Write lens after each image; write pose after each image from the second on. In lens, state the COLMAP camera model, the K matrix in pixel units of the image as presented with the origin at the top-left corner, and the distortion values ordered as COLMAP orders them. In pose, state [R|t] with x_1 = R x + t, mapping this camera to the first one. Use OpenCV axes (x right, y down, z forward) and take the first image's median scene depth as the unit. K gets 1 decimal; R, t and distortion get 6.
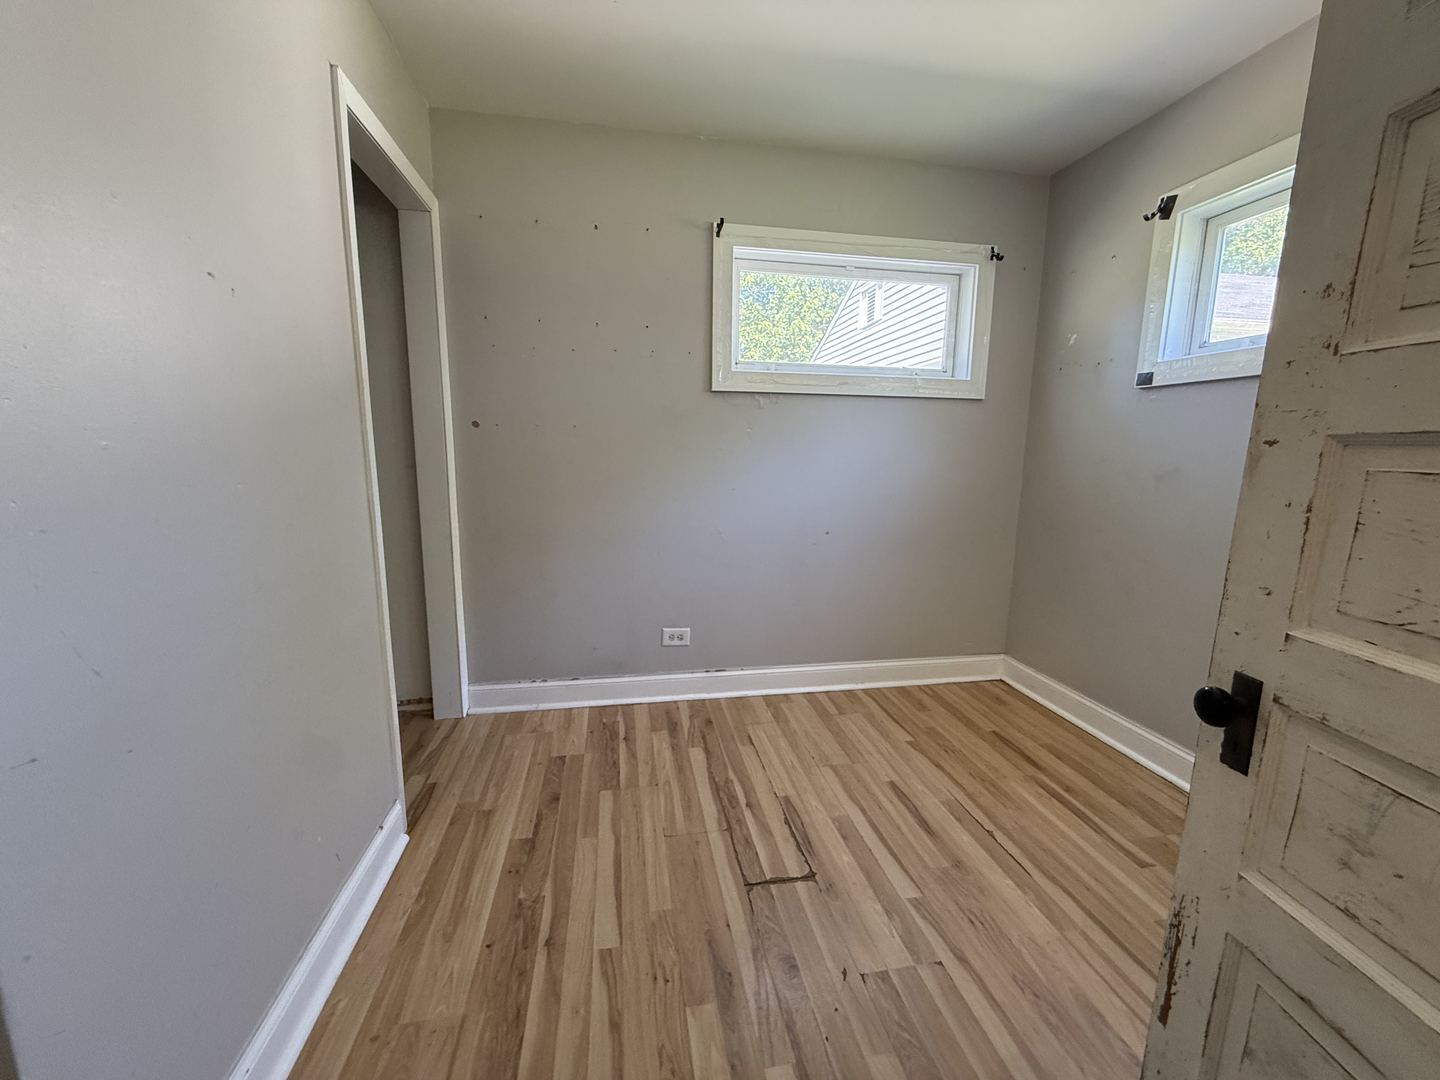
lens RADIAL K [[579.0, 0, 715.8], [0, 579.0, 539.6], [0, 0, 1]] dist [-0.005457, 0.002296]
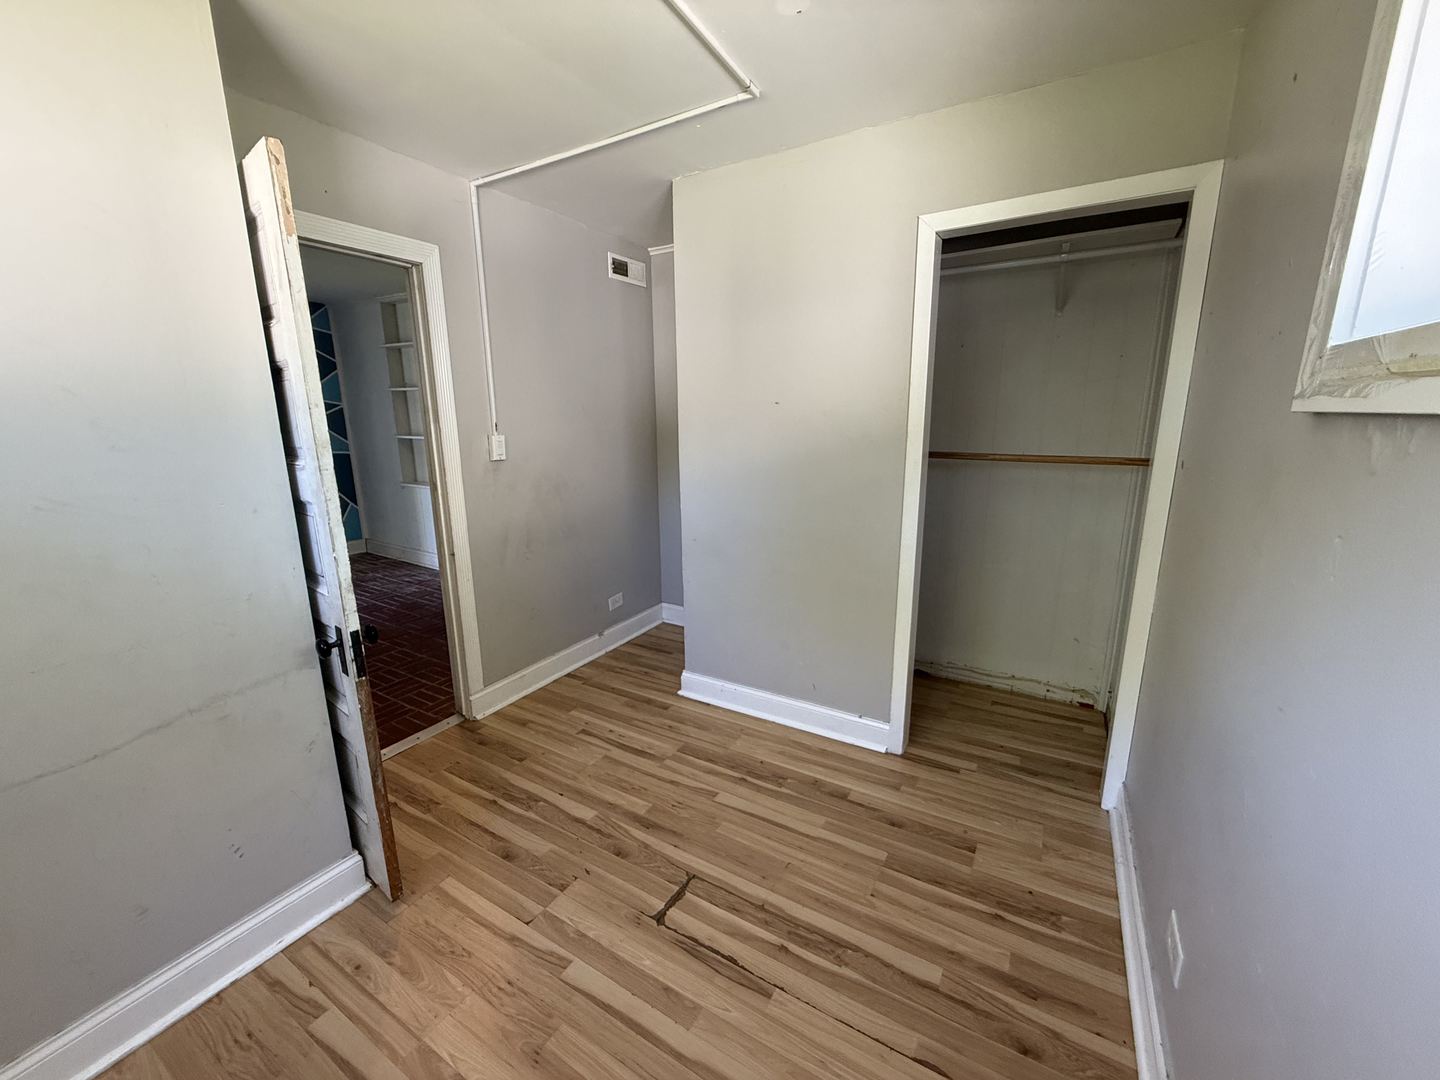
lens RADIAL K [[579.0, 0, 715.8], [0, 579.0, 545.6], [0, 0, 1]] dist [-0.005457, 0.002296]
pose [[-0.658096, 0.165601, -0.734497, 0.746668], [-0.118287, 0.940660, 0.318066, -0.385445], [0.743584, 0.296200, -0.599457, 1.497684]]
